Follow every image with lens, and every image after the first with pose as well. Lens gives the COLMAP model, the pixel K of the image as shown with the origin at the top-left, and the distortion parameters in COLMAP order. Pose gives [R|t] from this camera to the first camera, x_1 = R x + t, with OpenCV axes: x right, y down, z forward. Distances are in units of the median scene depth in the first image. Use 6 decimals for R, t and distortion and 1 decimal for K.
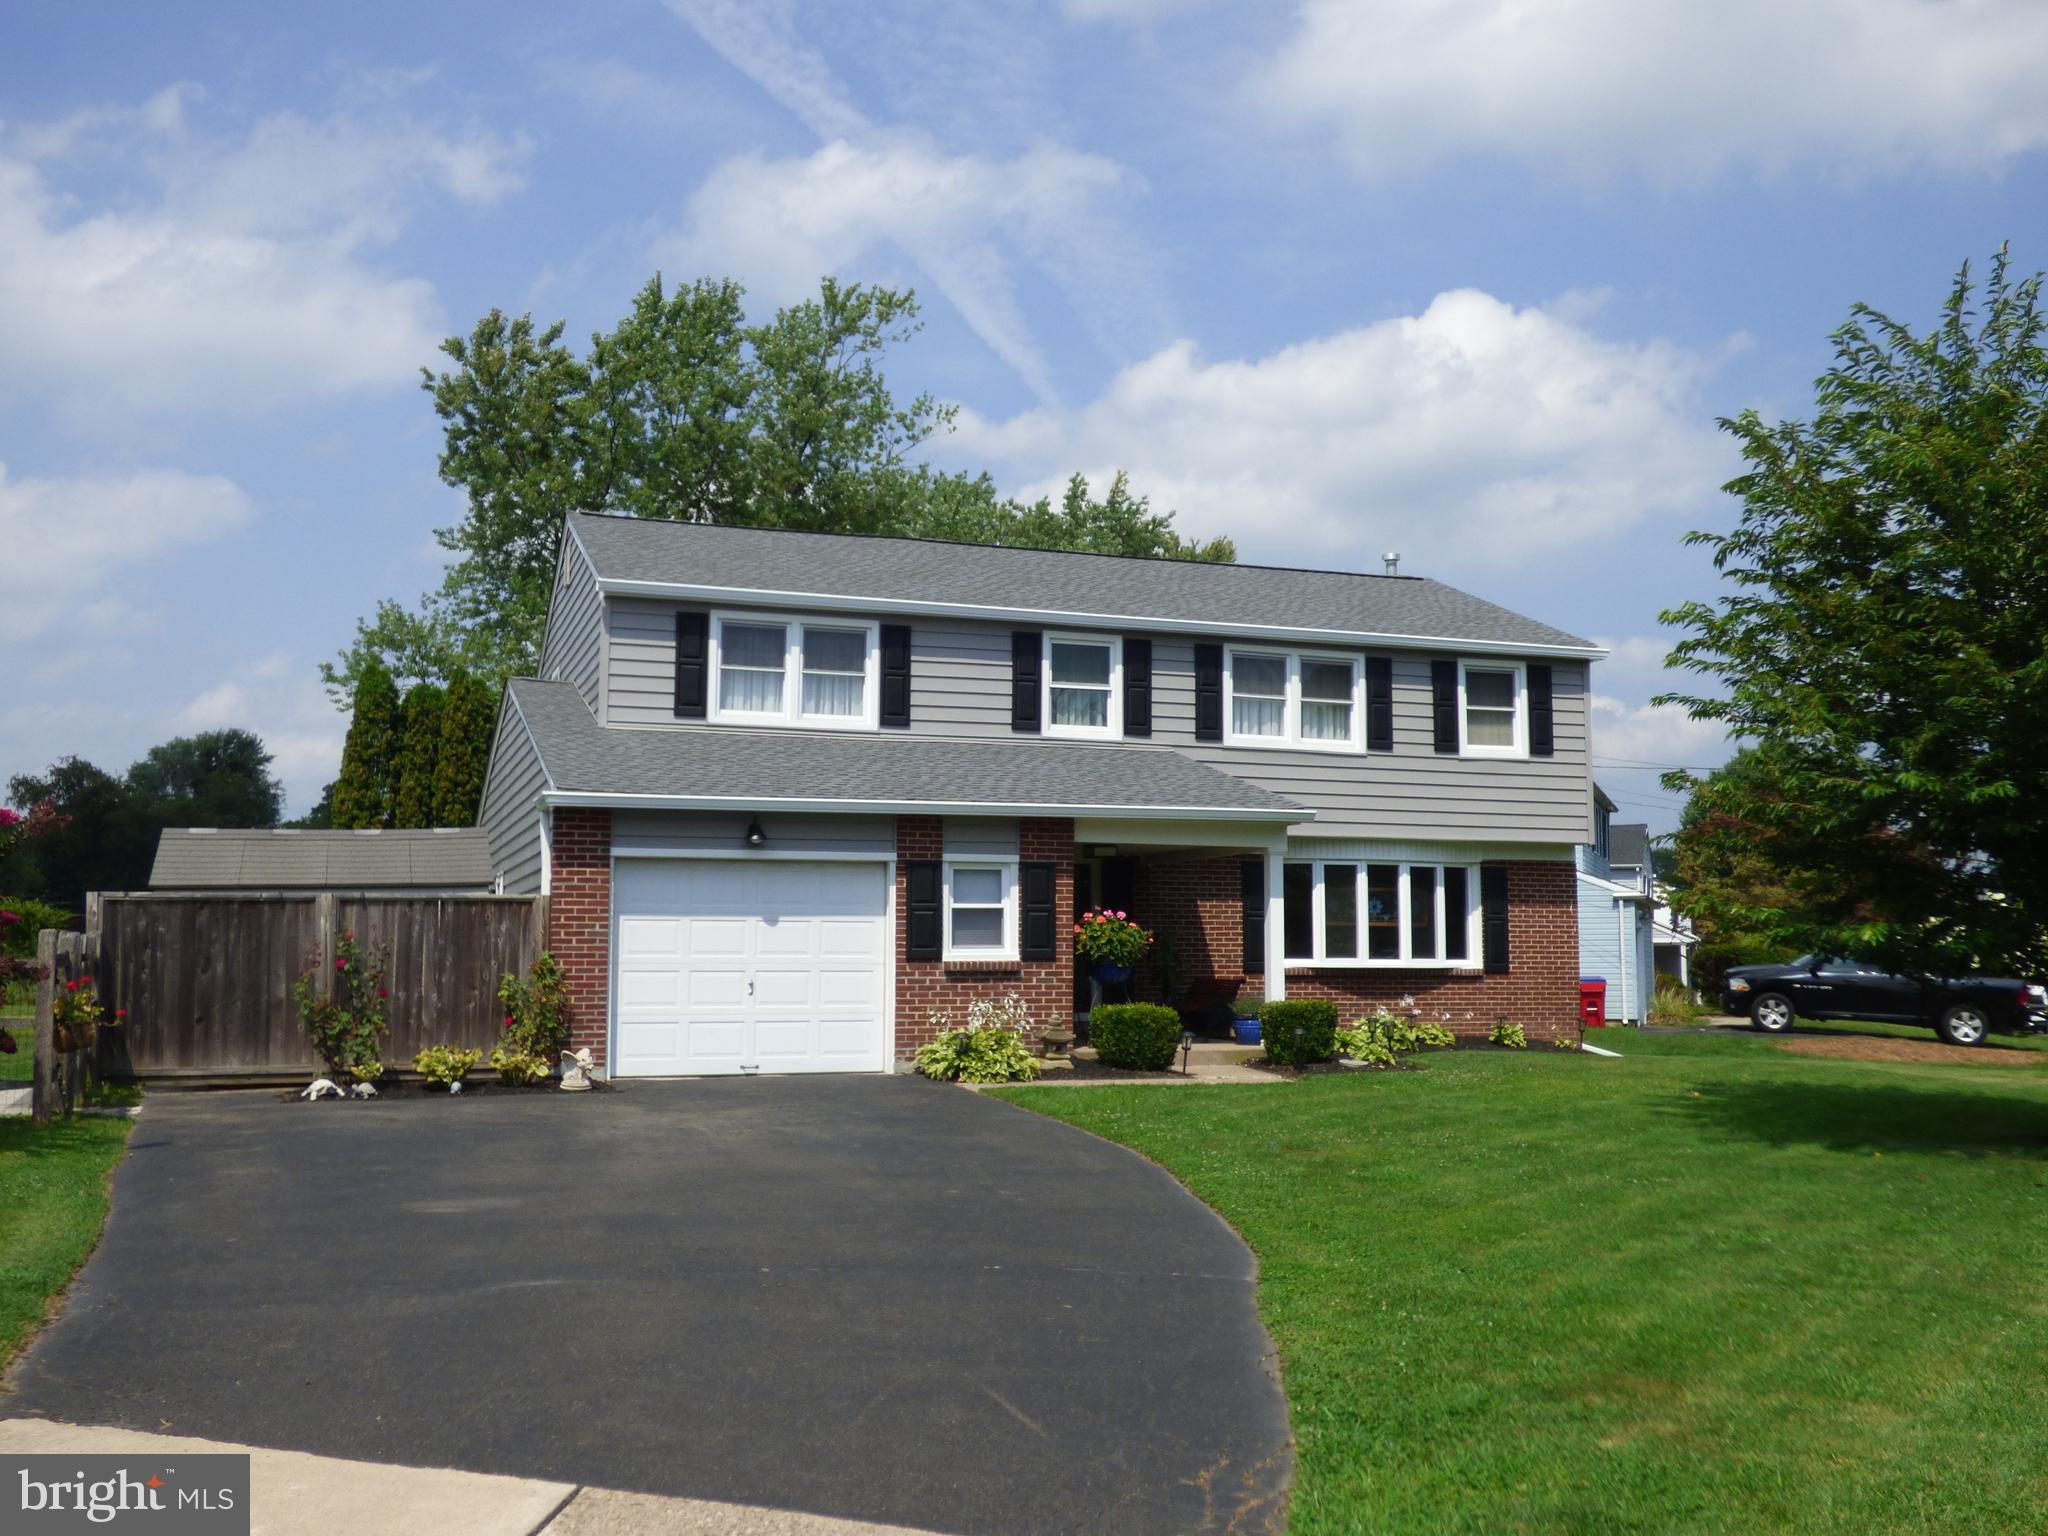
lens RADIAL K [[1951.5, 0, 1022.0], [0, 1951.5, 781.1], [0, 0, 1]] dist [0.046773, 0.000000]
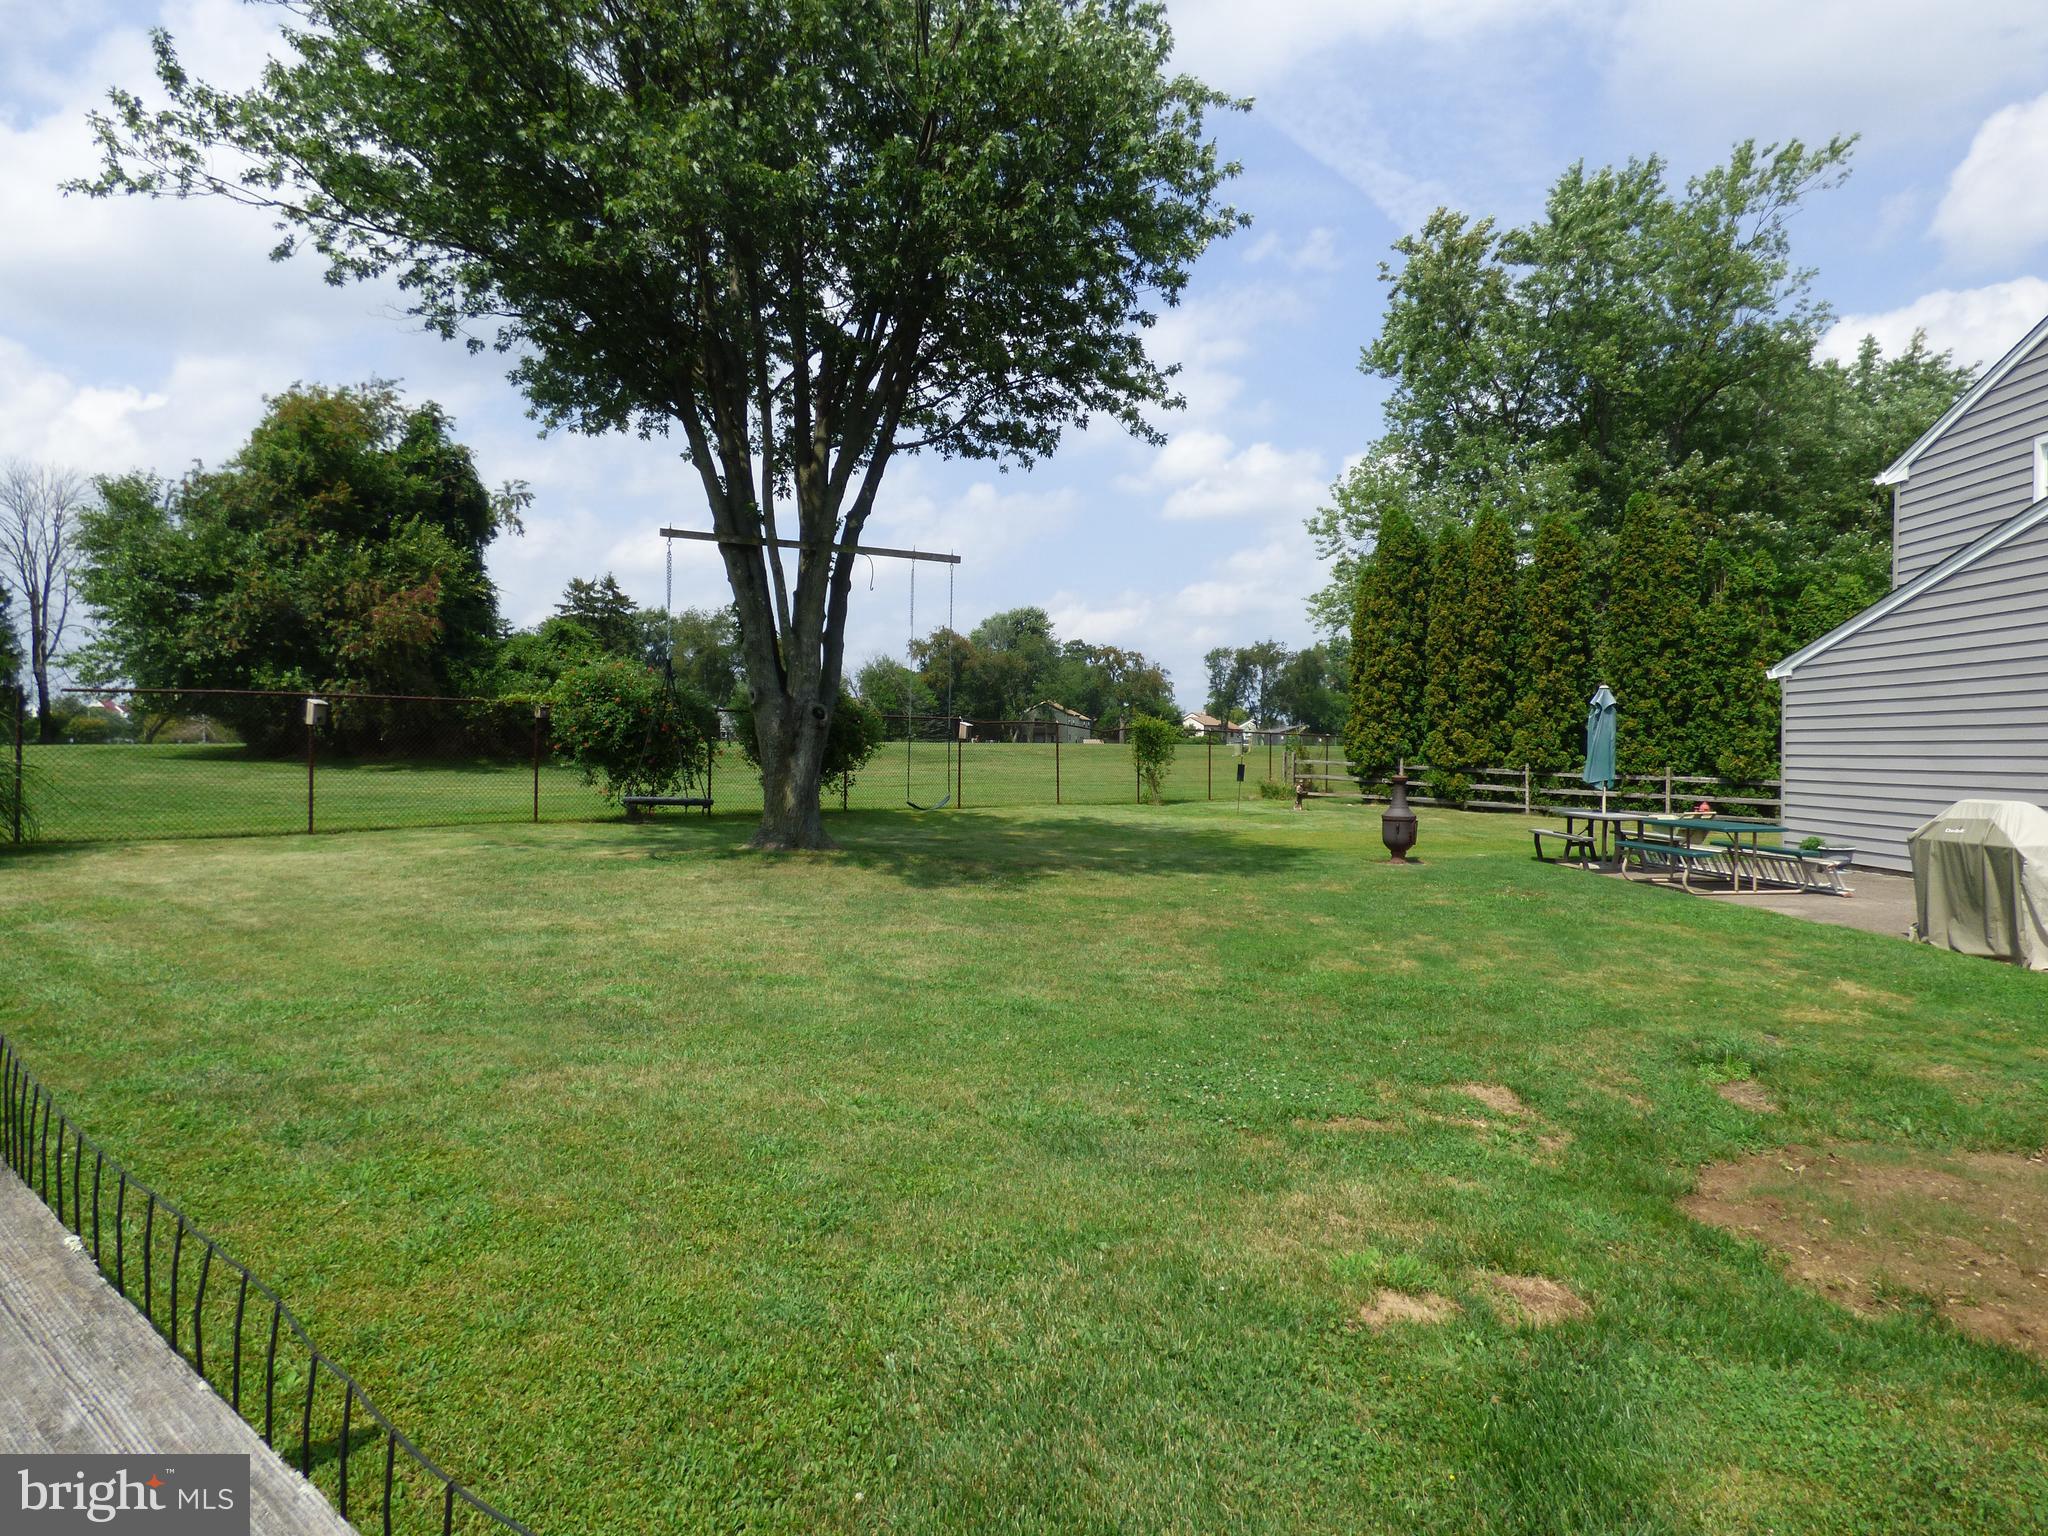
lens RADIAL K [[1272.3, 0, 1021.5], [0, 1272.3, 754.4], [0, 0, 1]] dist [-0.002635, -0.013032]
pose [[0.937189, 0.011801, -0.348621, -0.482524], [0.019741, 0.996031, 0.086786, 0.024200], [0.348262, -0.088217, 0.933237, 0.385997]]
